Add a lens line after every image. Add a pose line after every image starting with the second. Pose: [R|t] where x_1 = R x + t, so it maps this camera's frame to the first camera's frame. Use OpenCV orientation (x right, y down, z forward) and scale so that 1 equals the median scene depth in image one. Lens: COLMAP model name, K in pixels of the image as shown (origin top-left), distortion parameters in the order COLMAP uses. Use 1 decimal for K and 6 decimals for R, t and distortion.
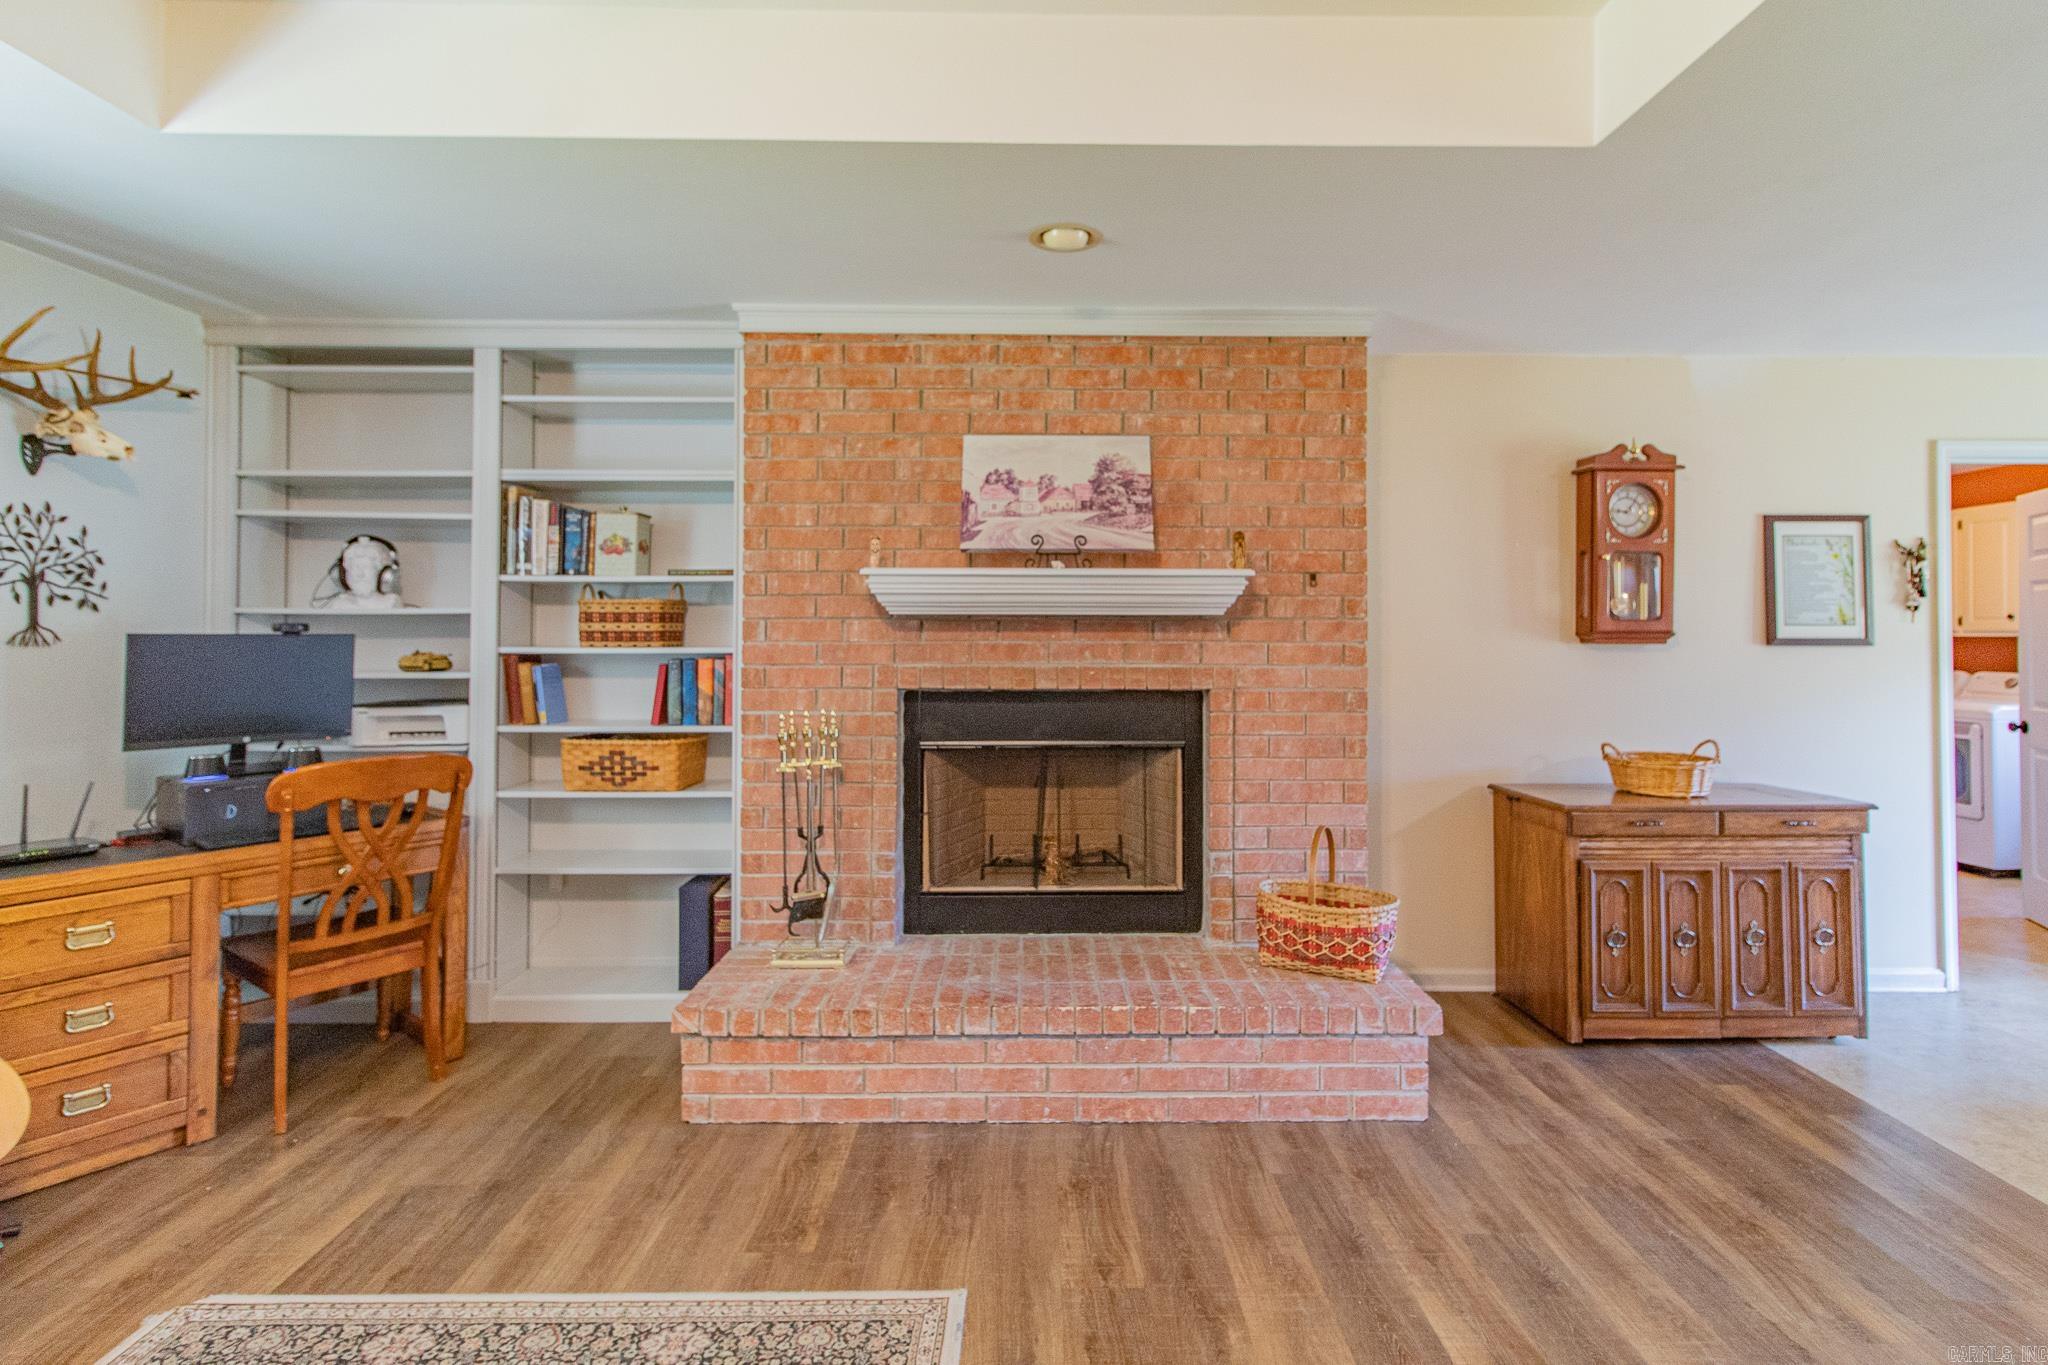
lens RADIAL K [[977.7, 0, 1033.7], [0, 977.7, 621.6], [0, 0, 1]] dist [0.005313, 0.000298]
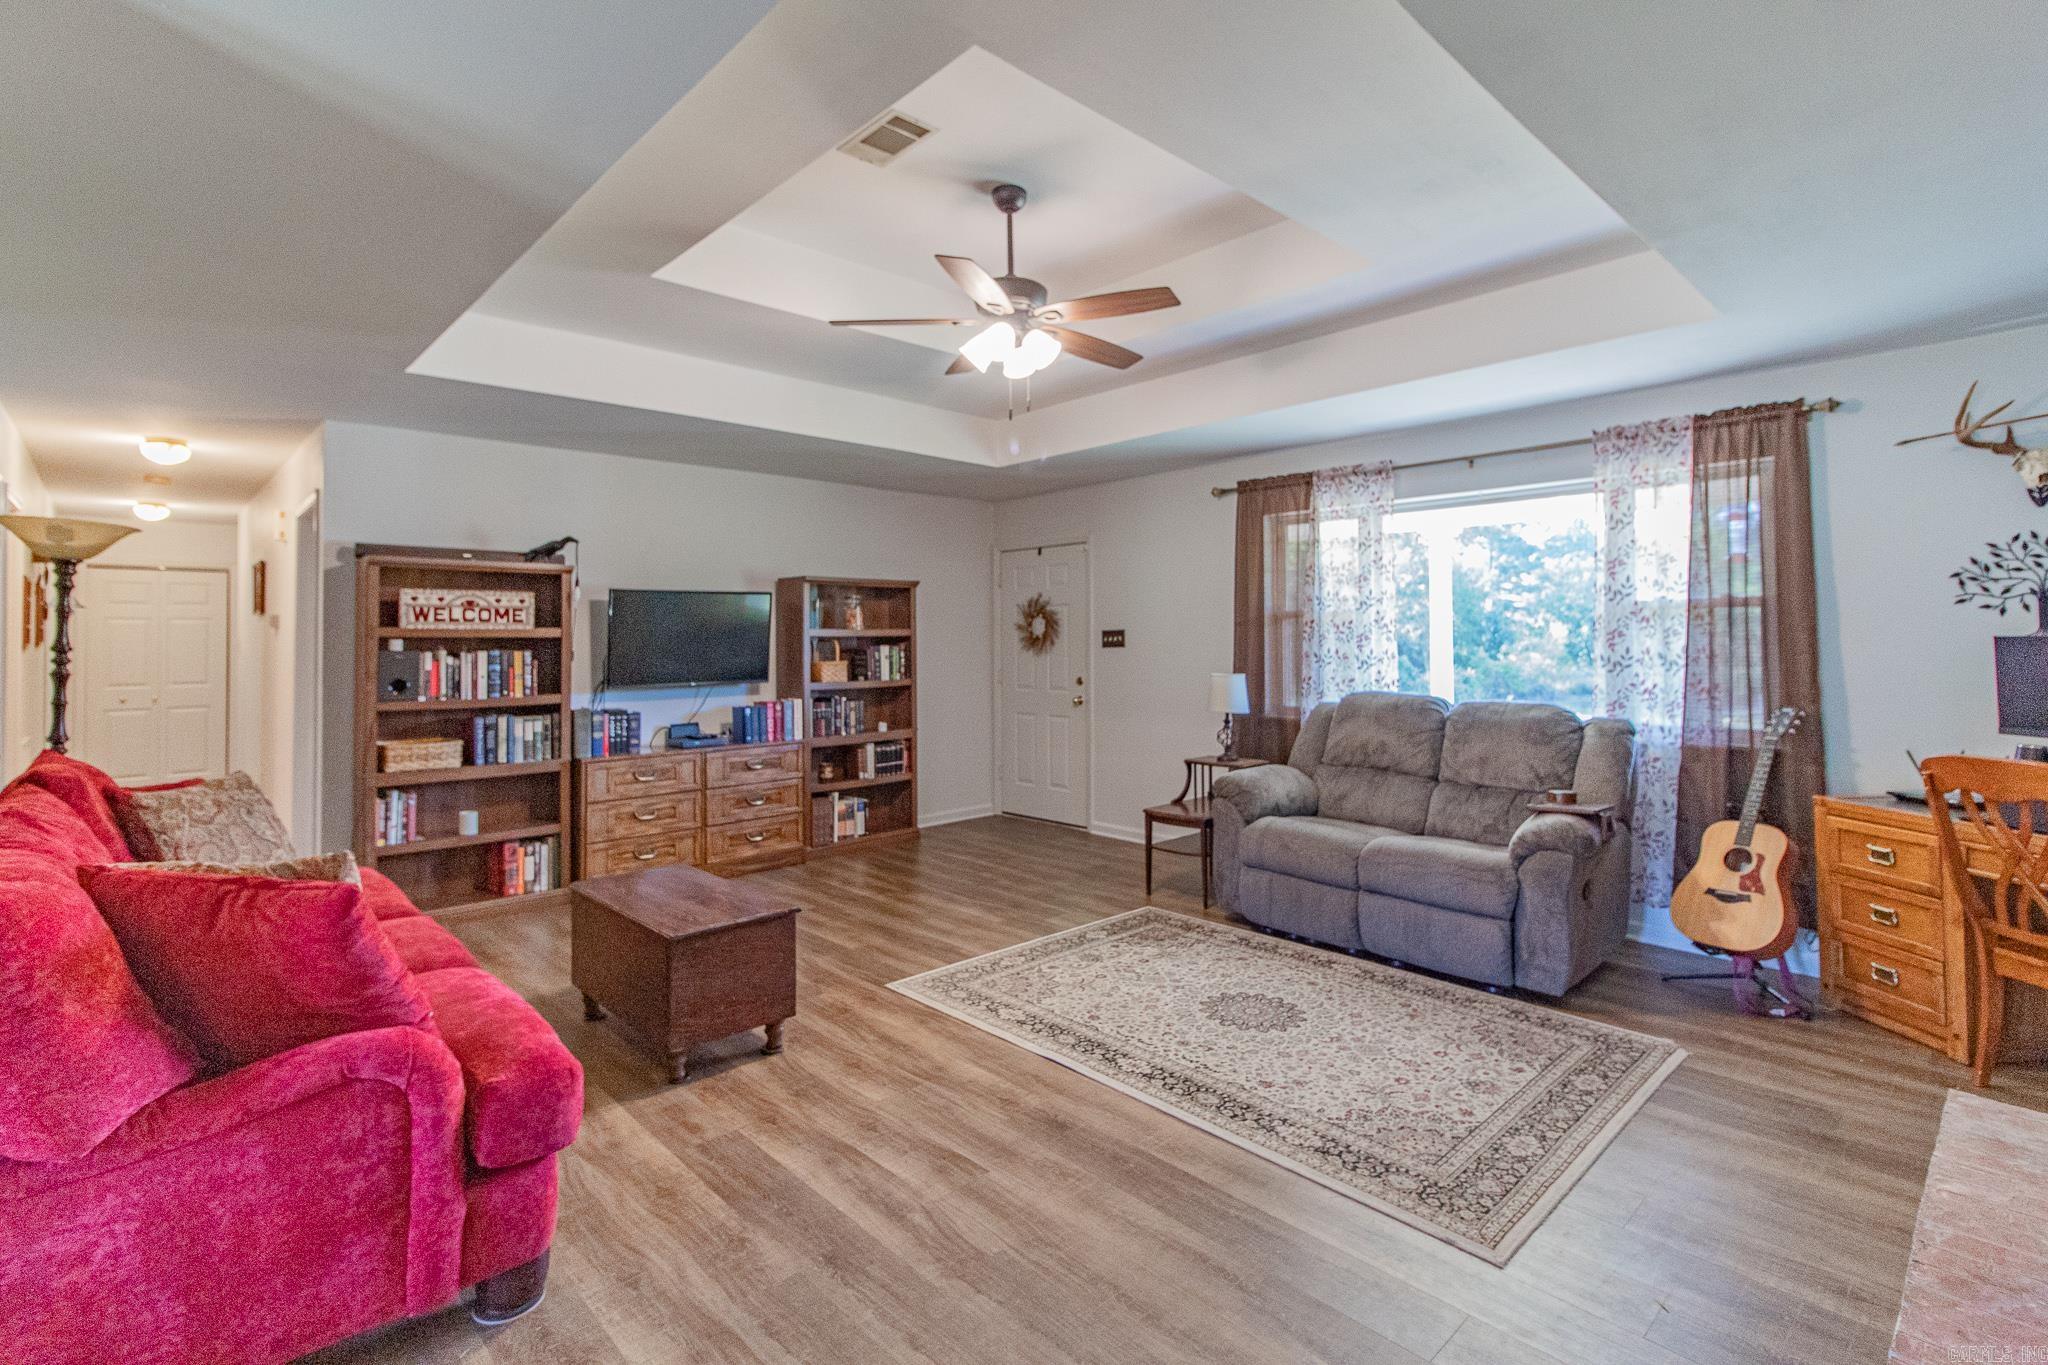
lens RADIAL K [[965.4, 0, 1052.0], [0, 965.4, 638.9], [0, 0, 1]] dist [0.003626, 0.000241]
pose [[-0.723566, 0.002181, -0.690252, 0.598757], [0.011103, 0.999902, -0.008480, 0.010676], [0.690166, -0.013800, -0.723519, 0.864209]]
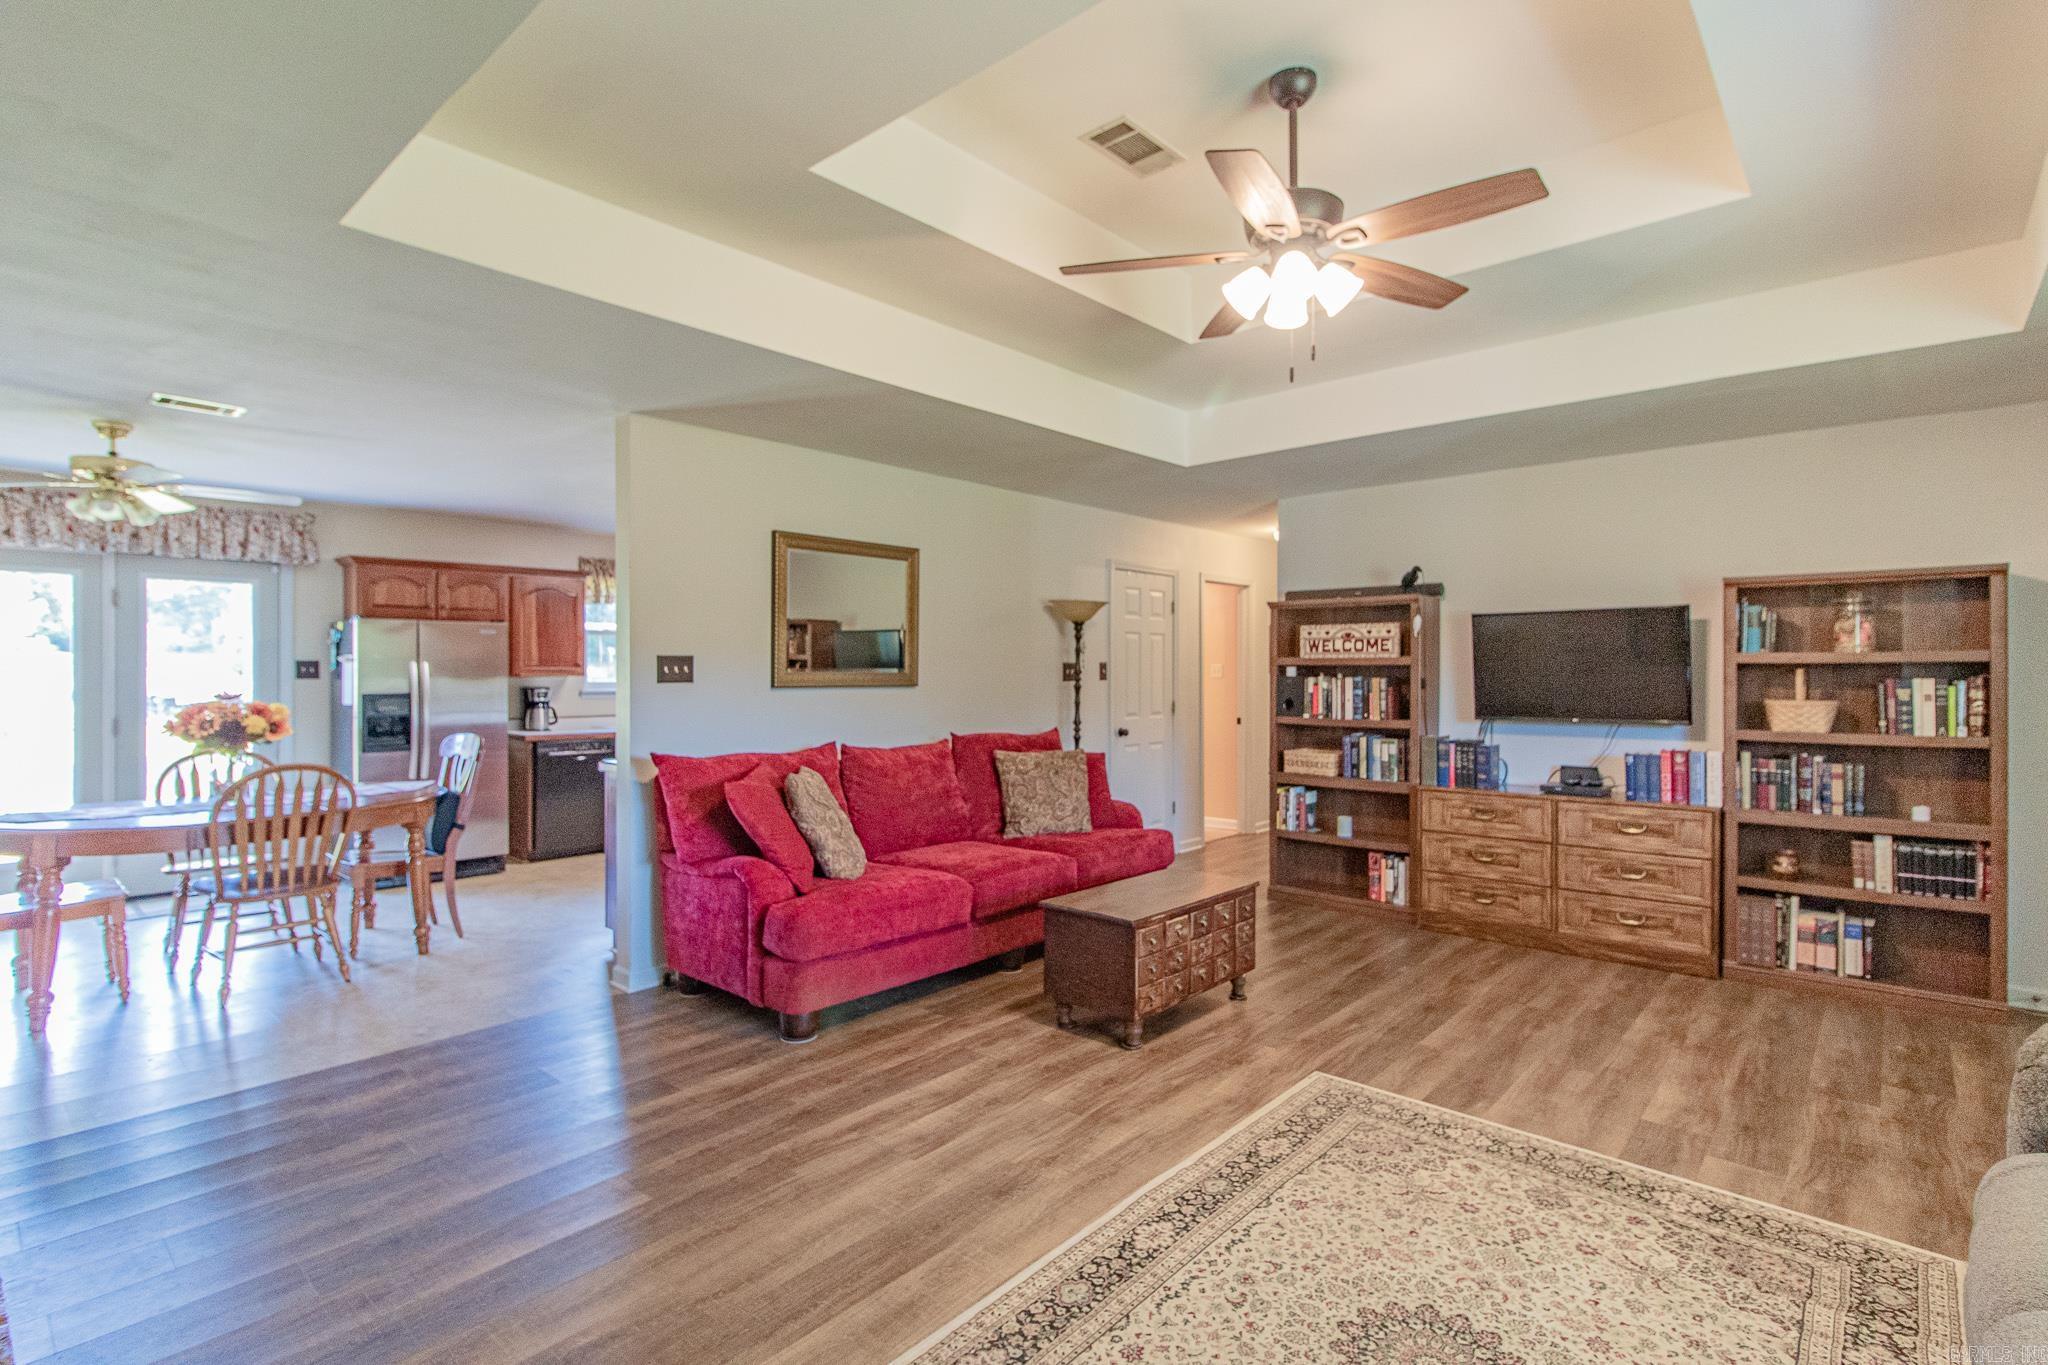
lens RADIAL K [[978.2, 0, 1024.0], [0, 978.2, 682.5], [0, 0, 1]] dist [0.002721, -0.000140]
pose [[-0.738530, -0.009785, 0.674149, -0.483650], [-0.007526, 0.999952, 0.006270, 0.009619], [-0.674178, -0.000443, -0.738569, 0.829437]]
